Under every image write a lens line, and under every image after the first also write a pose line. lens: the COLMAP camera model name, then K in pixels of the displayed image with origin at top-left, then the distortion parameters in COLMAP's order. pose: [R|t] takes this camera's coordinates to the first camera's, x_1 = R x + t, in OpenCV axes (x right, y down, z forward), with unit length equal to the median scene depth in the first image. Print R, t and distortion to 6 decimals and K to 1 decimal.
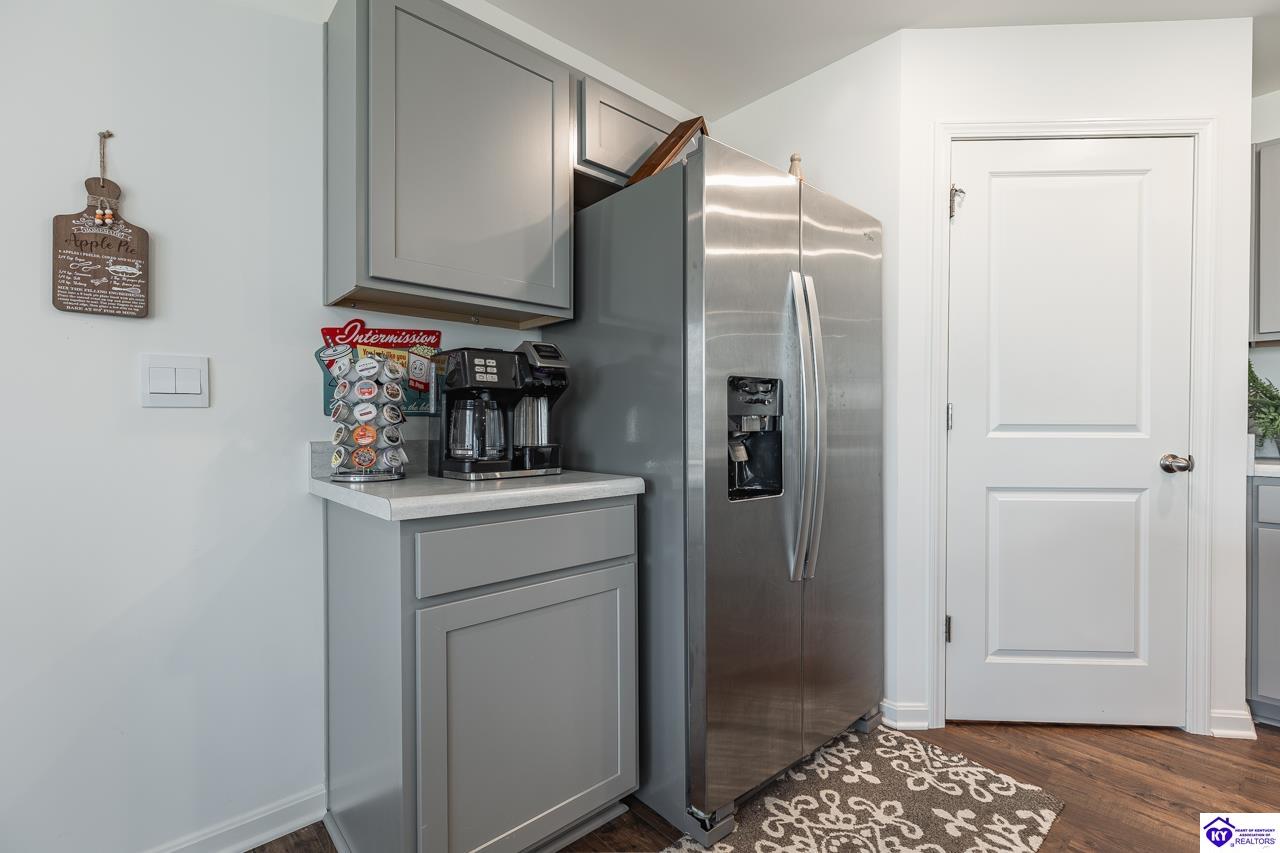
lens RADIAL K [[578.9, 0, 647.4], [0, 578.9, 424.5], [0, 0, 1]] dist [0.009036, -0.001526]
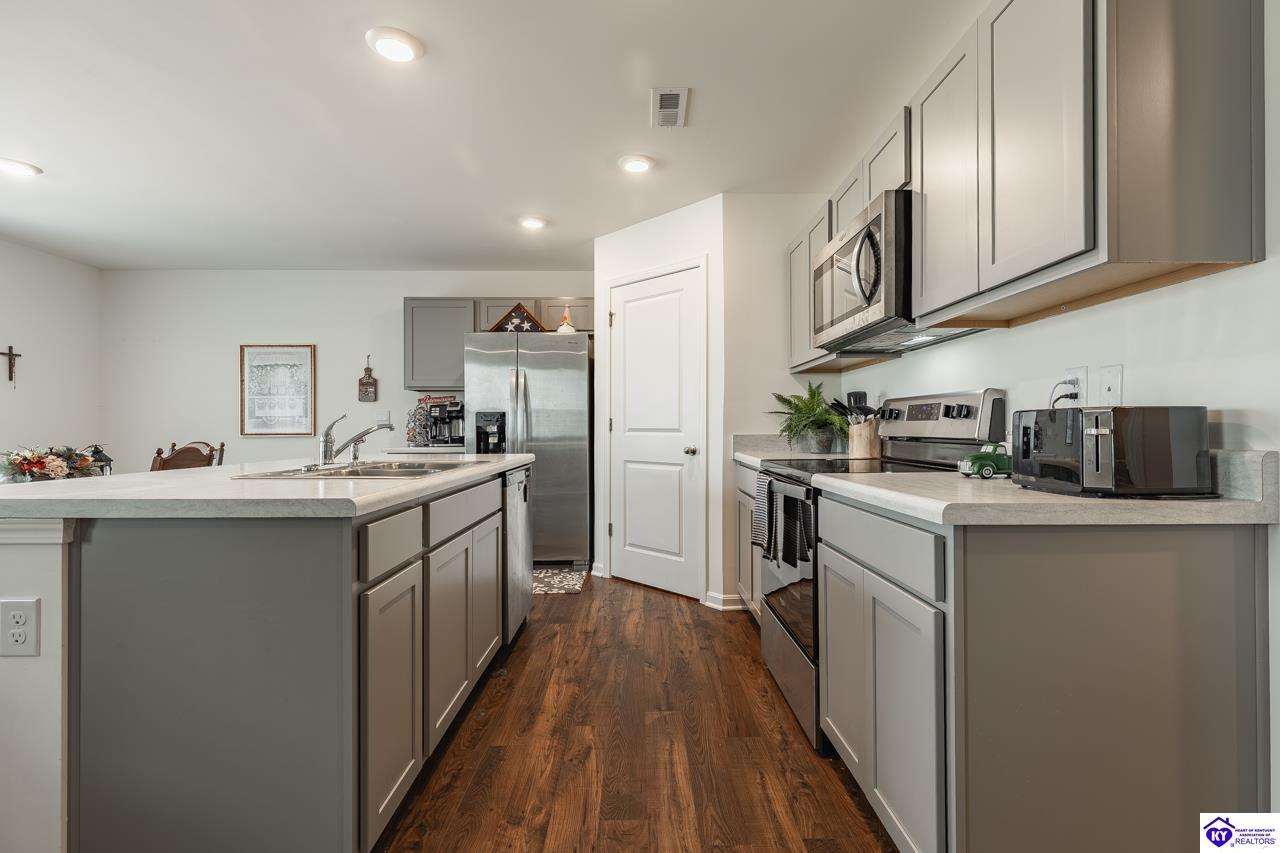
lens RADIAL K [[578.9, 0, 647.7], [0, 578.9, 424.0], [0, 0, 1]] dist [0.009036, -0.001526]
pose [[0.740703, -0.005912, -0.671806, 2.358208], [0.001376, 0.999973, -0.007282, -0.001931], [0.671831, 0.004470, 0.740691, -0.488244]]
